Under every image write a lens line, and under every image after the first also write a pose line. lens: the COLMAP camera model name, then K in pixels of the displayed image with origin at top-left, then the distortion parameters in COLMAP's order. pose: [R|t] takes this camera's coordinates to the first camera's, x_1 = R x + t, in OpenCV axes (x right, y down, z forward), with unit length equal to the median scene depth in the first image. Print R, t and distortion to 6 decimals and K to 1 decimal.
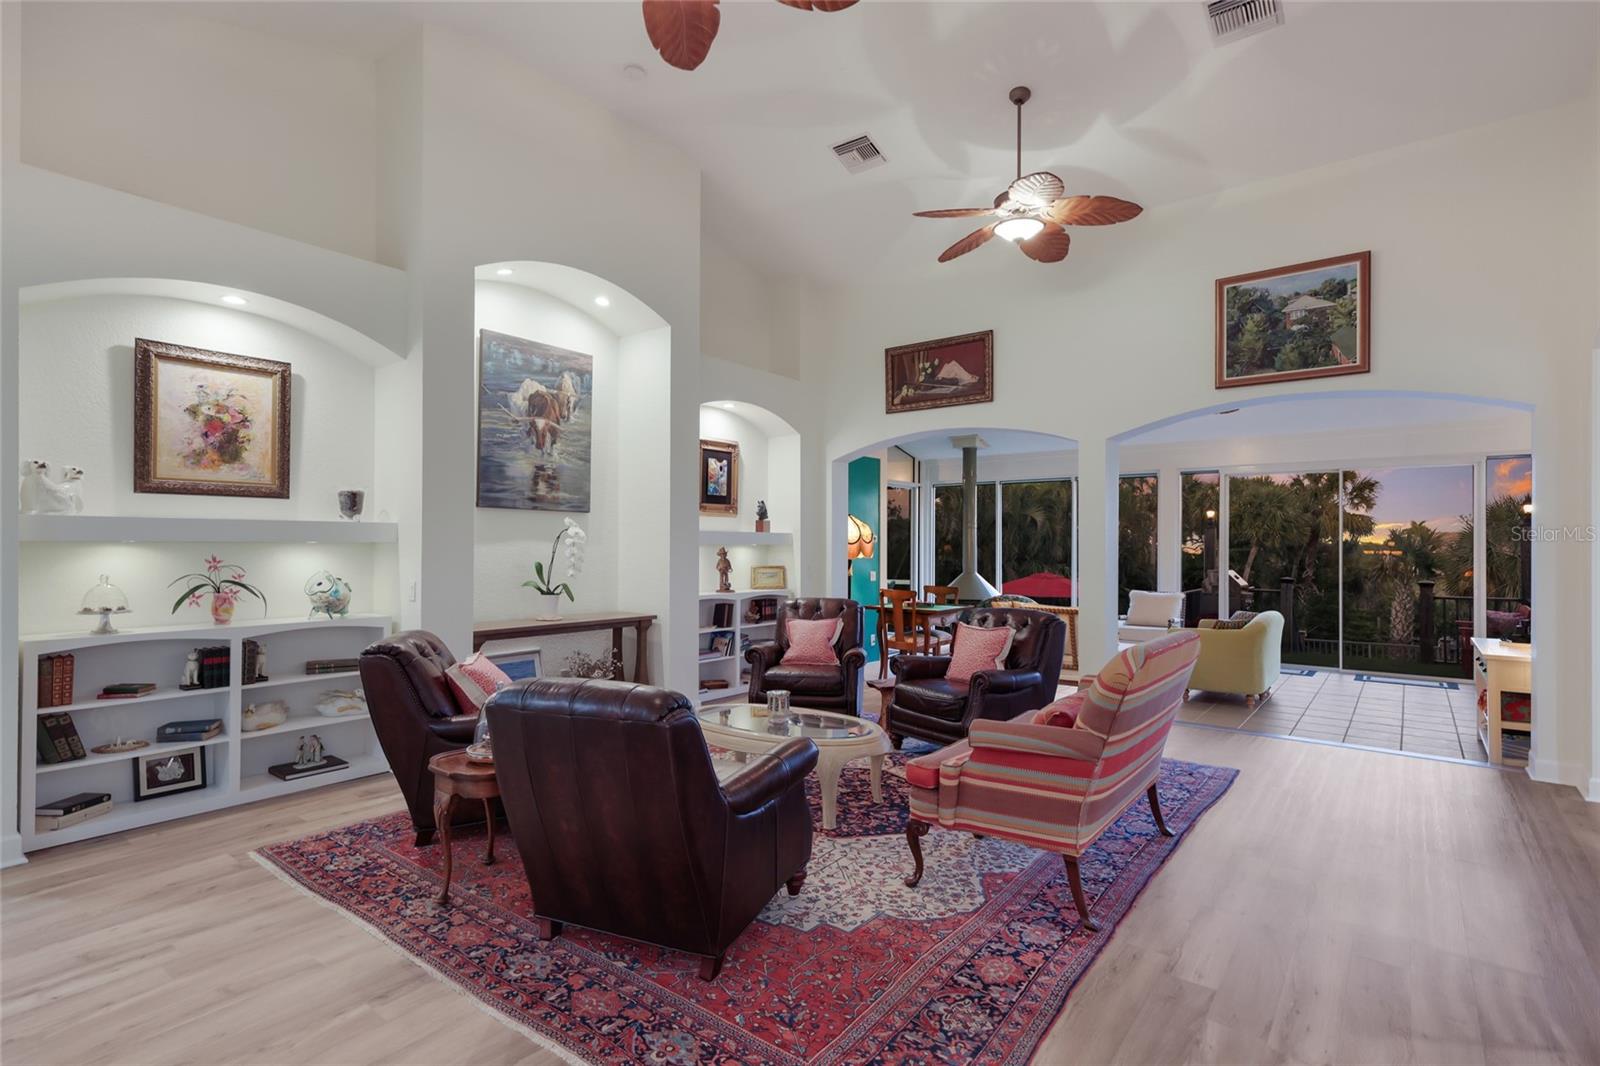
lens RADIAL K [[756.9, 0, 803.1], [0, 756.9, 542.8], [0, 0, 1]] dist [0.003066, -0.000665]
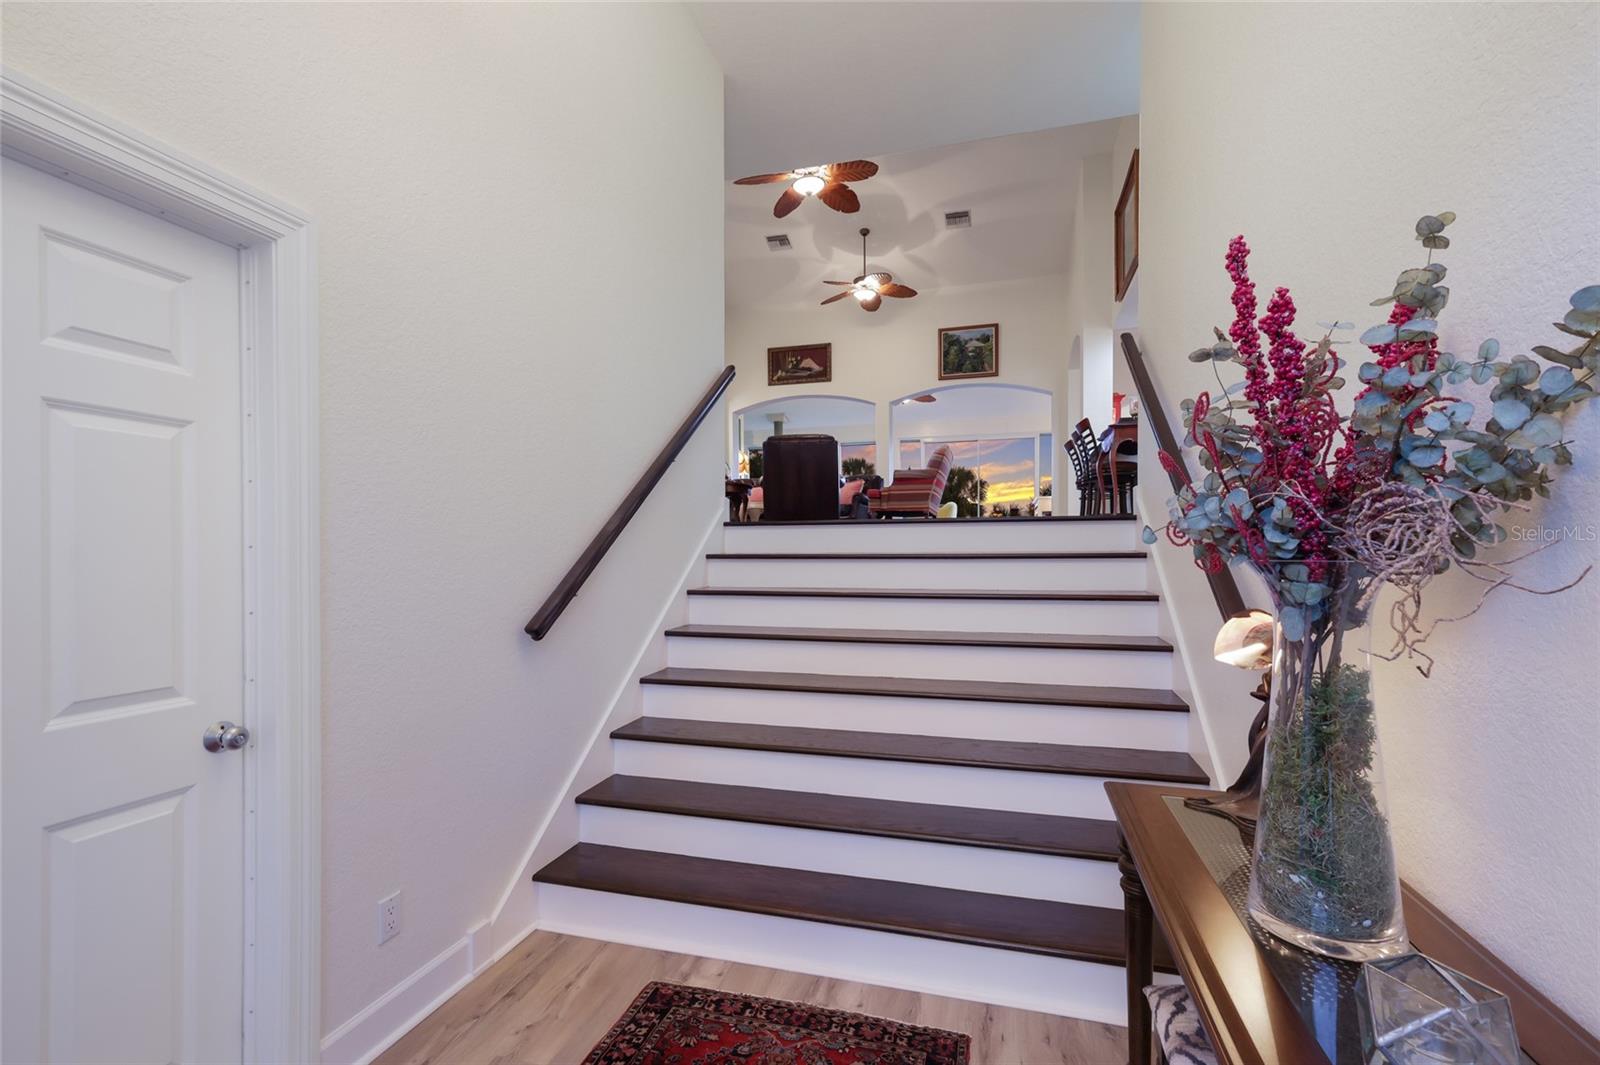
lens RADIAL K [[696.5, 0, 800.2], [0, 696.5, 557.4], [0, 0, 1]] dist [0.009914, 0.001113]
pose [[0.923768, -0.016610, 0.382592, -0.537283], [0.011333, 0.999807, 0.016042, 0.243464], [-0.382785, -0.010484, 0.923778, -0.628501]]
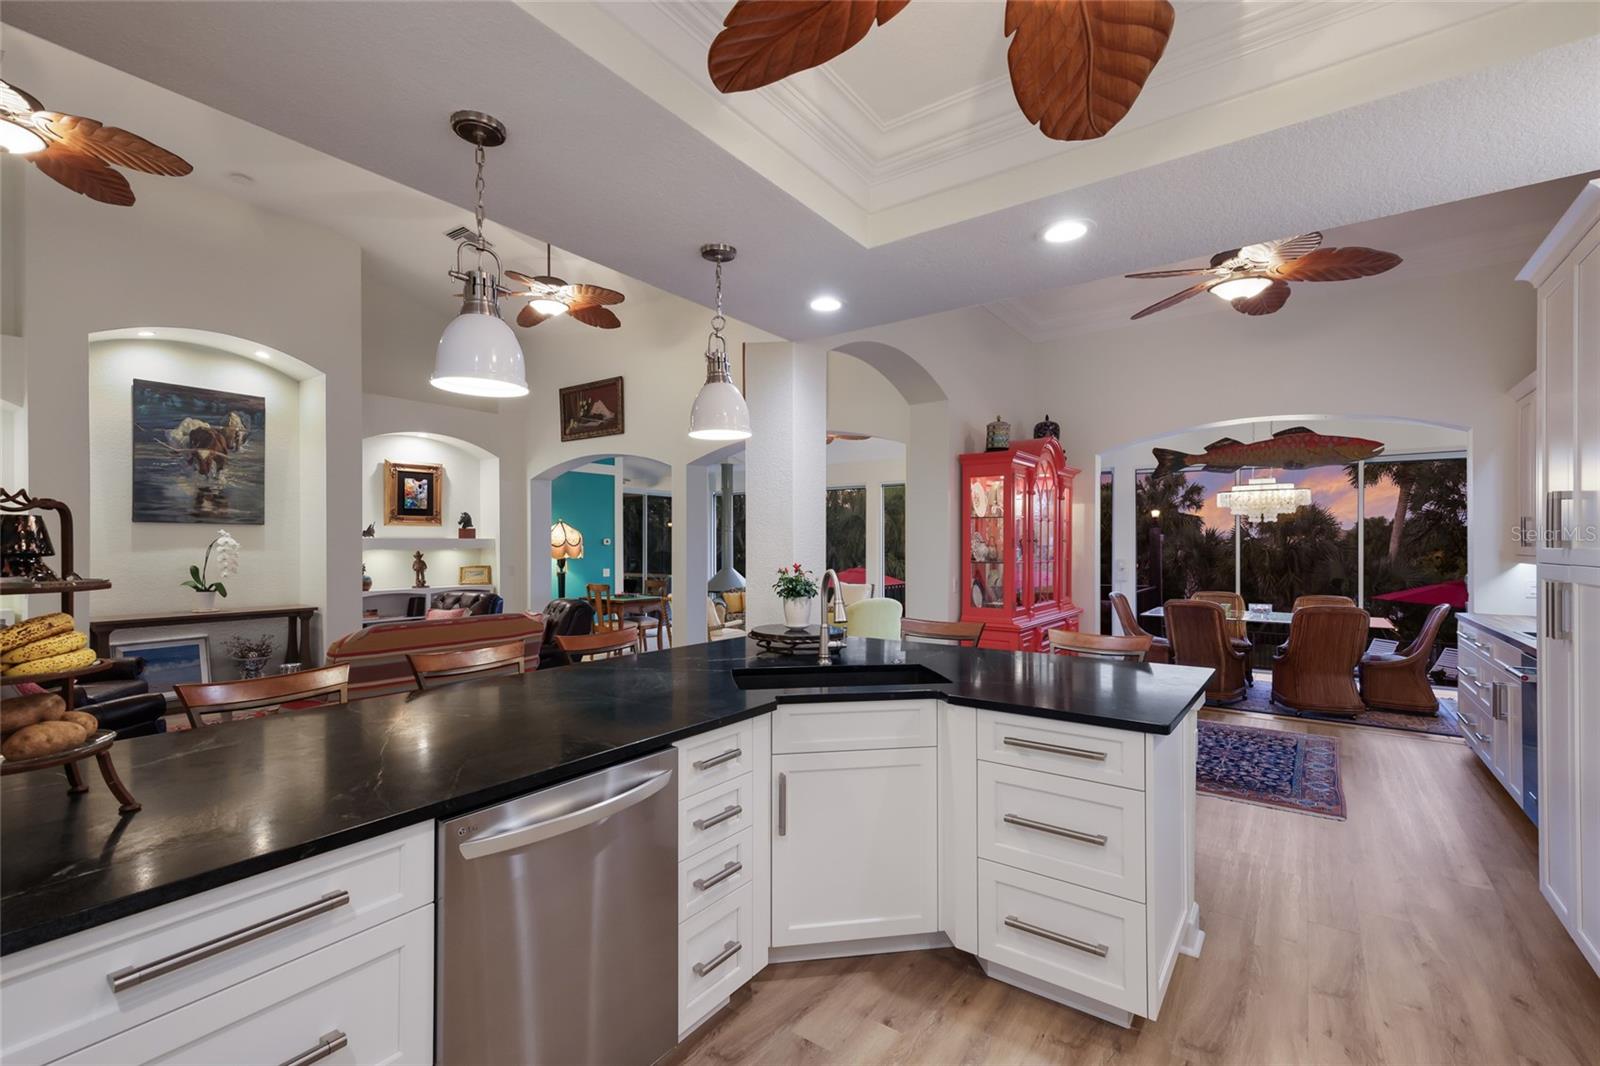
lens RADIAL K [[696.5, 0, 803.5], [0, 696.5, 542.2], [0, 0, 1]] dist [0.009914, 0.001113]
pose [[0.998456, -0.008444, 0.054896, 0.532591], [0.008422, 0.999964, 0.000633, -0.004766], [-0.054899, -0.000169, 0.998492, -0.187833]]
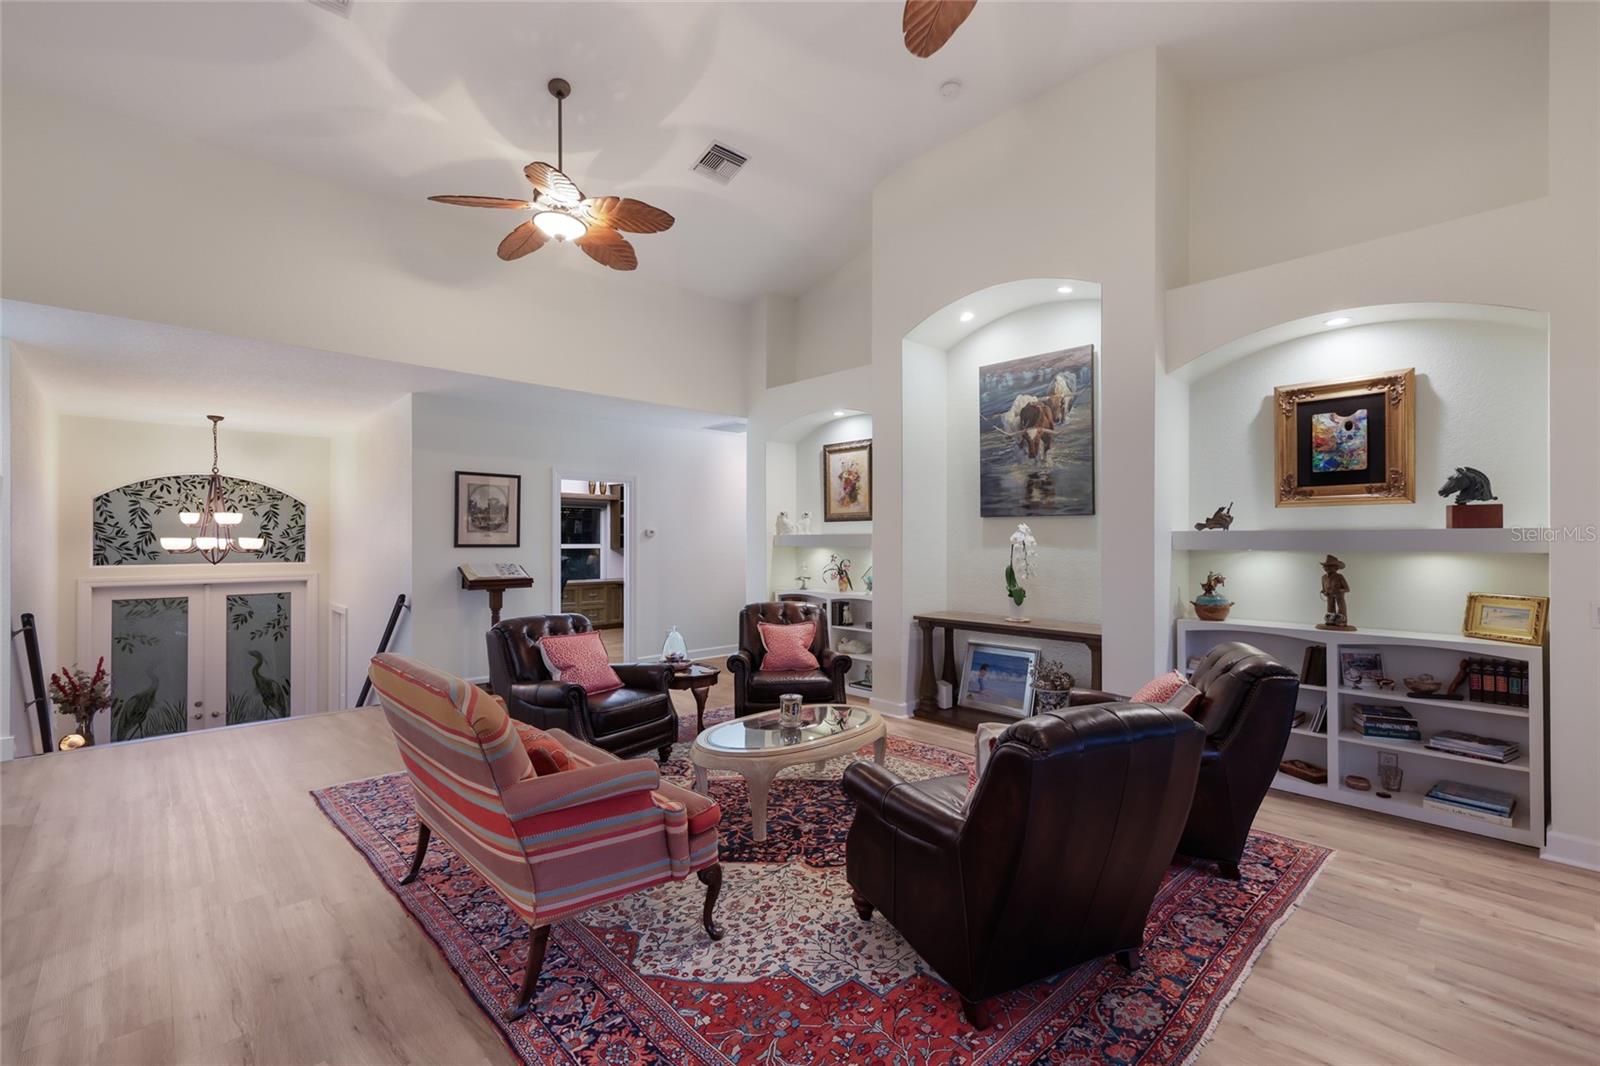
lens RADIAL K [[696.5, 0, 807.3], [0, 696.5, 525.3], [0, 0, 1]] dist [0.009914, 0.001113]
pose [[-0.142842, -0.034605, -0.989140, 0.602764], [-0.004816, 0.999401, -0.034269, 0.003345], [0.989734, -0.000131, -0.142923, 0.779133]]
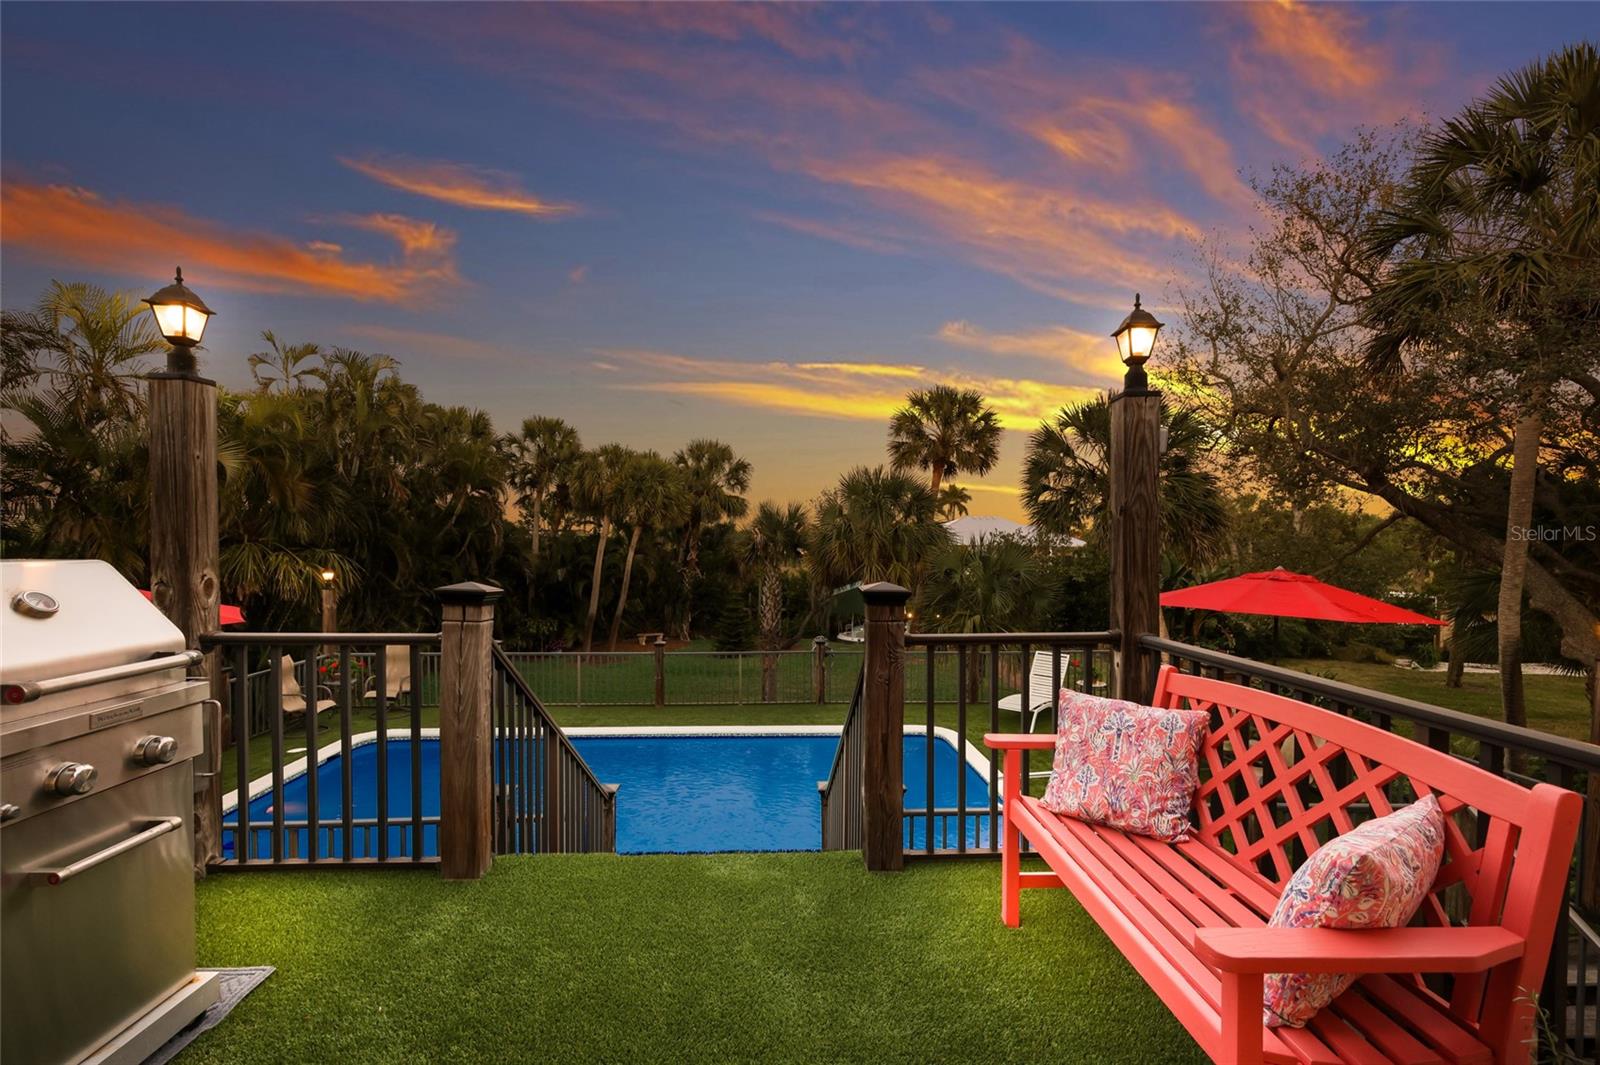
lens RADIAL K [[696.5, 0, 805.2], [0, 696.5, 563.3], [0, 0, 1]] dist [0.009914, 0.001113]
pose [[0.746302, -0.025255, 0.665128, 1.185724], [-0.005308, 0.999022, 0.043889, 0.061413], [-0.665586, -0.036285, 0.745438, 1.566612]]
